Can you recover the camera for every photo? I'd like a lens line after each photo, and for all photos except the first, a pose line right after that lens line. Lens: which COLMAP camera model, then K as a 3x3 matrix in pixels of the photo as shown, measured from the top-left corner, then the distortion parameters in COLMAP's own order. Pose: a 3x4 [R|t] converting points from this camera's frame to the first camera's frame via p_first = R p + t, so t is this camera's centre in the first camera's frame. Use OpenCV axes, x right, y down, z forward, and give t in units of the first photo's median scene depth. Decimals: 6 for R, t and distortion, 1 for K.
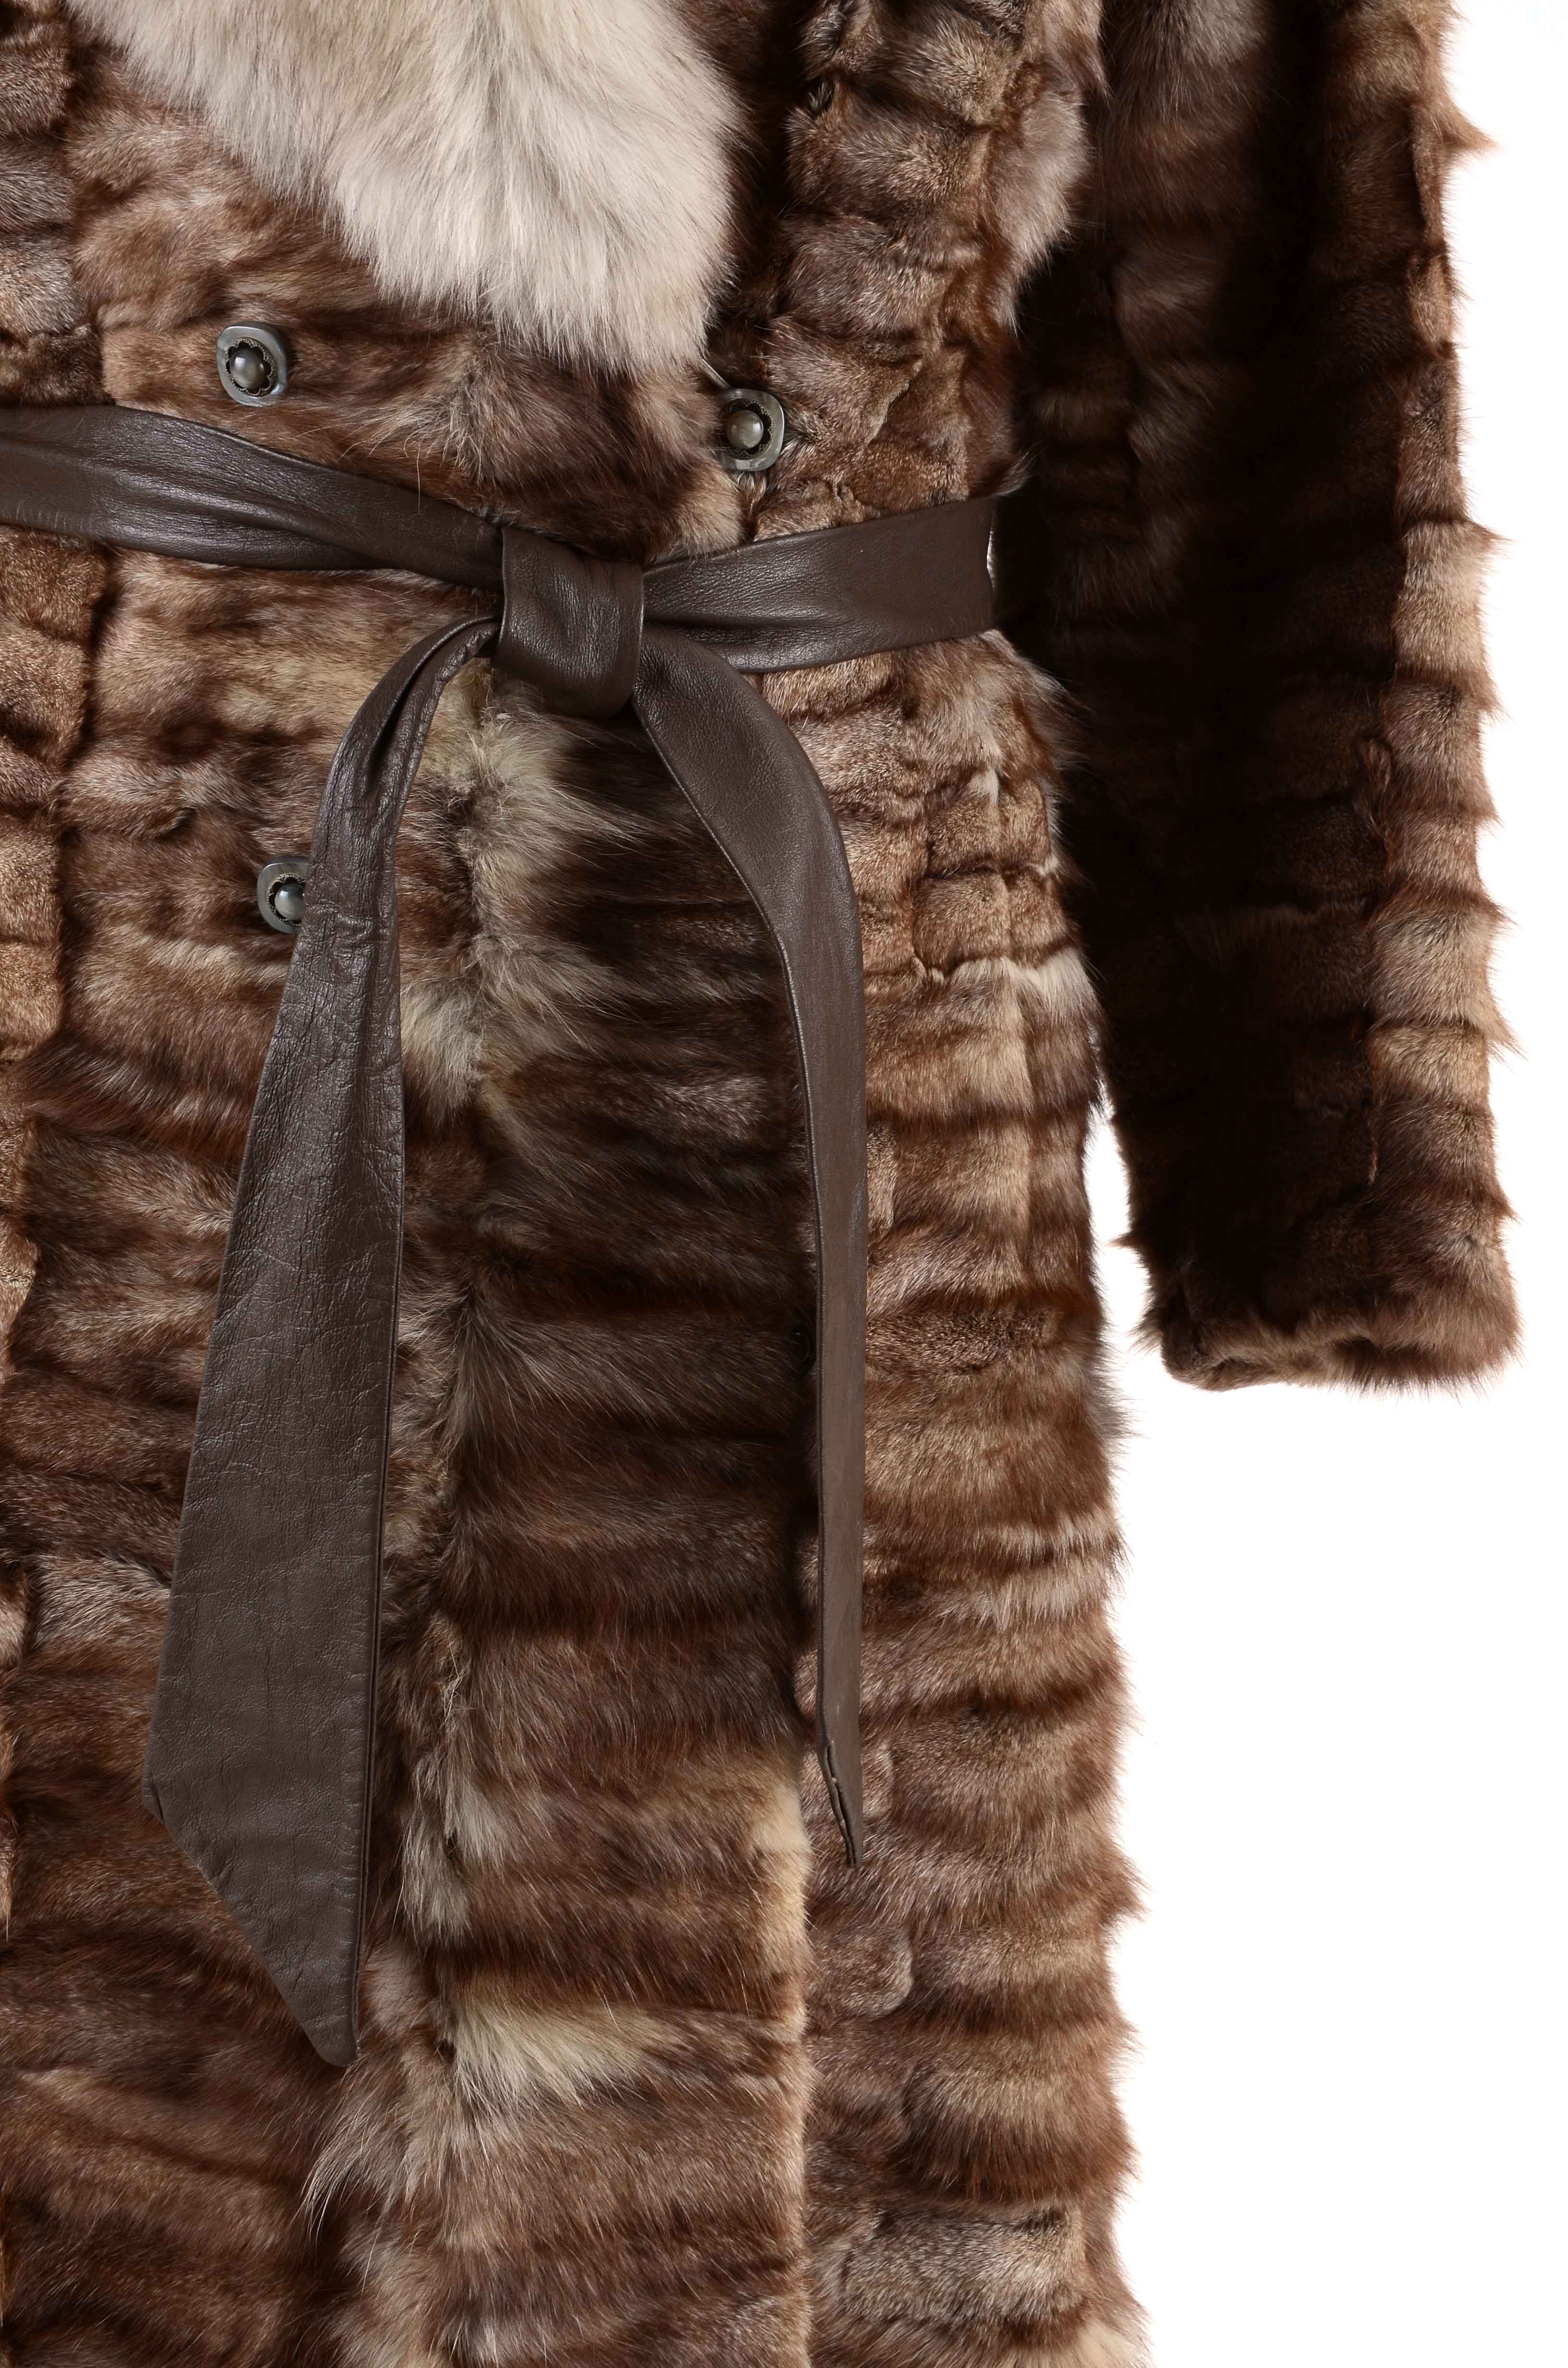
lens RADIAL K [[4377.0, 0, 766.8], [0, 4377.0, 1235.2], [0, 0, 1]] dist [0.289851, 0.000000]
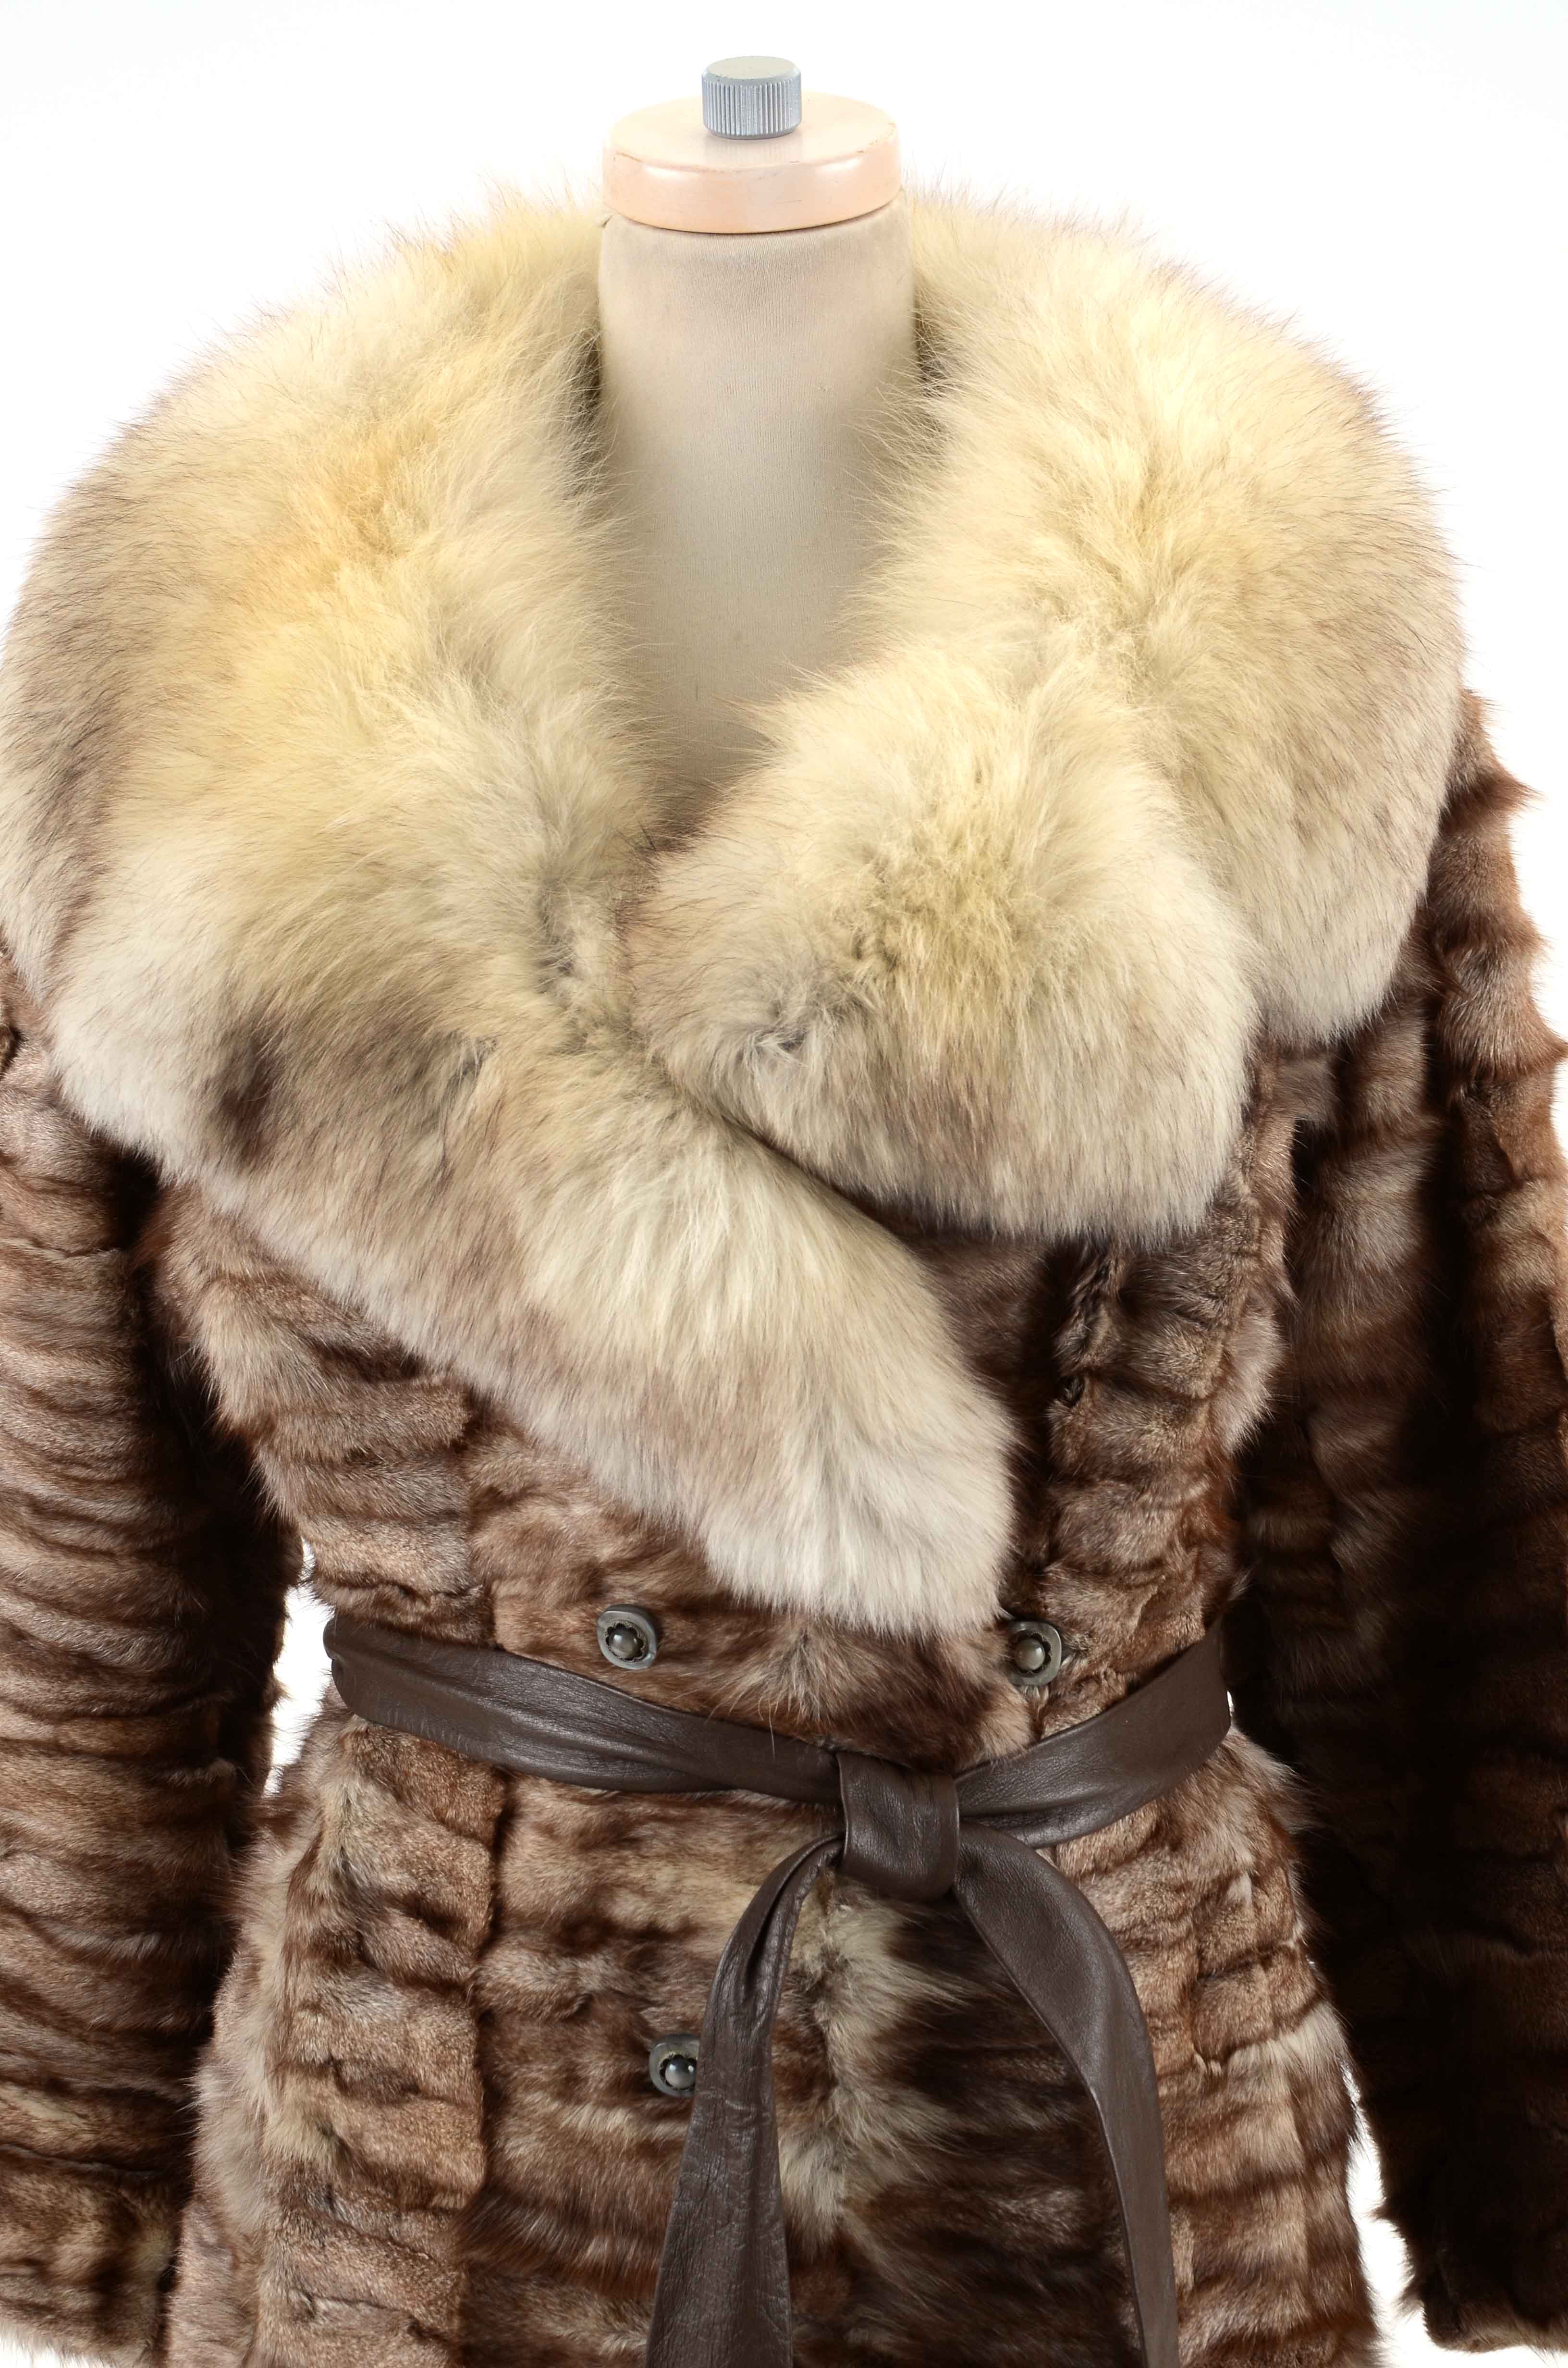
lens RADIAL K [[4875.7, 0, 759.0], [0, 4875.7, 1227.7], [0, 0, 1]] dist [0.346543, 0.000000]
pose [[0.997810, -0.065067, -0.011894, -0.053016], [0.064180, 0.995890, -0.063908, -0.208122], [0.016003, 0.063004, 0.997885, -0.334410]]
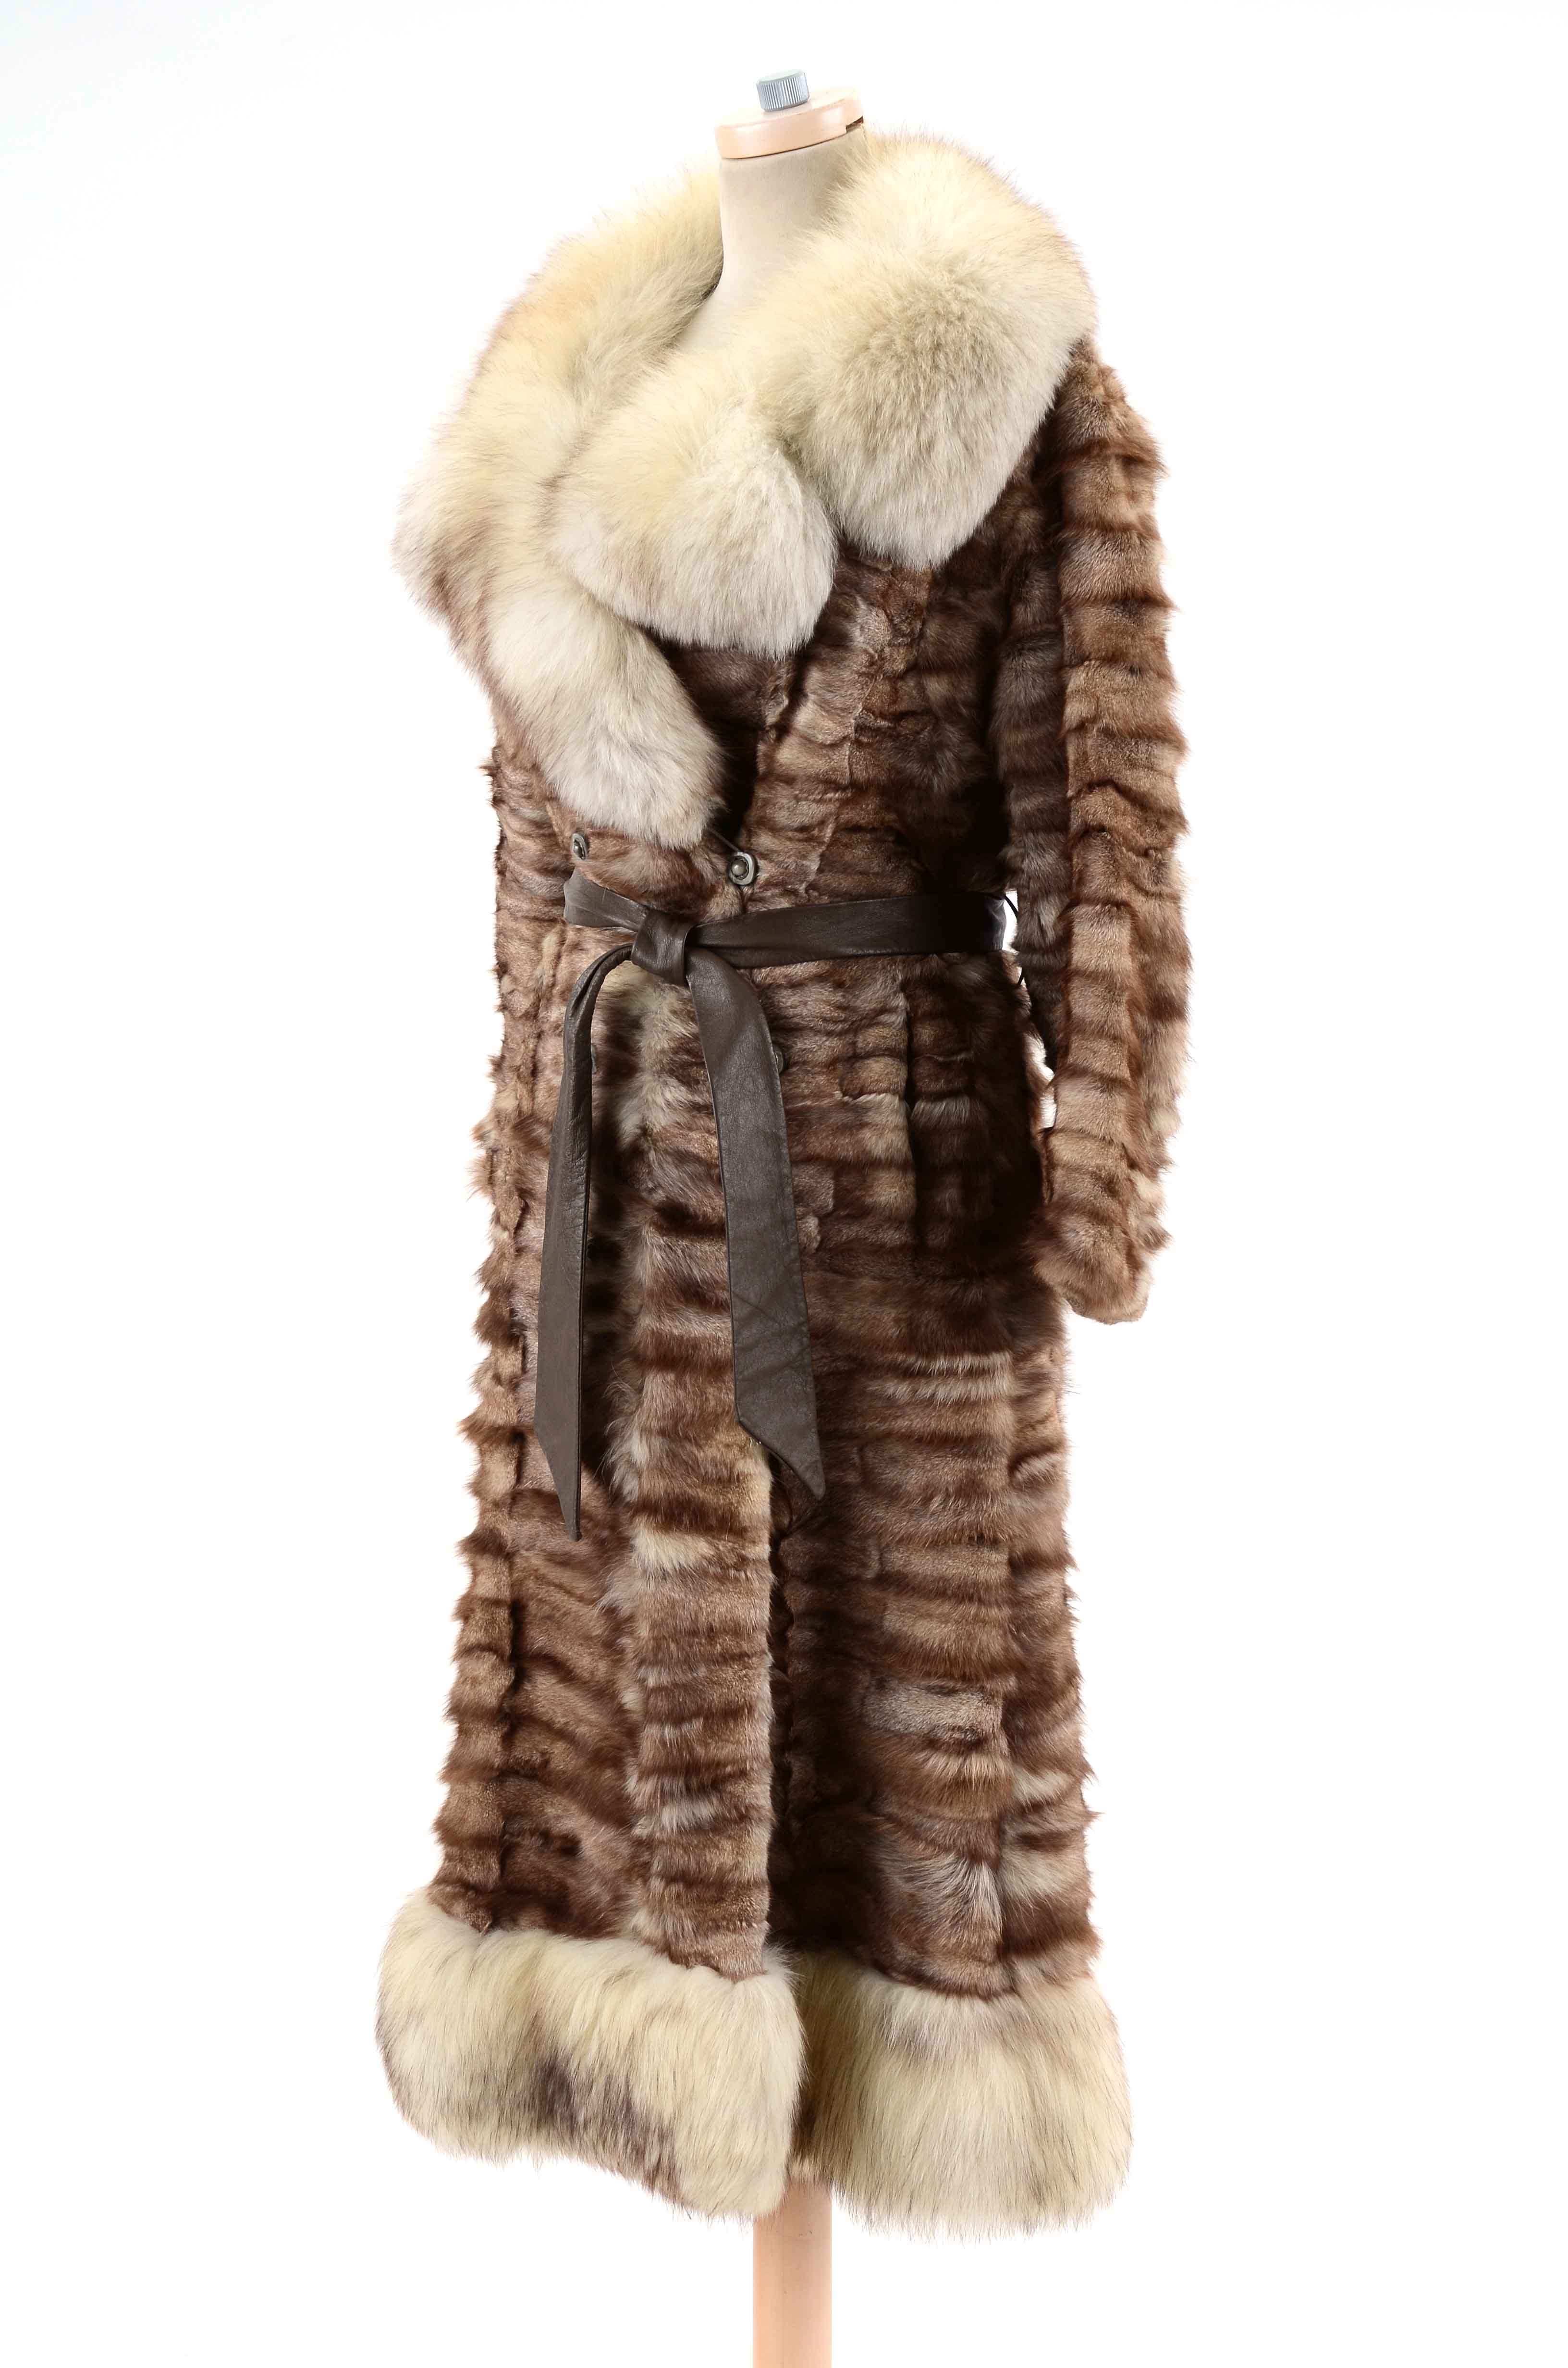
lens RADIAL K [[4875.7, 0, 789.6], [0, 4875.7, 1183.6], [0, 0, 1]] dist [0.346543, 0.000000]
pose [[0.771457, 0.022857, -0.635871, 1.651016], [-0.092573, 0.992753, -0.076627, 0.184034], [0.629511, 0.117979, 0.767982, -0.976822]]
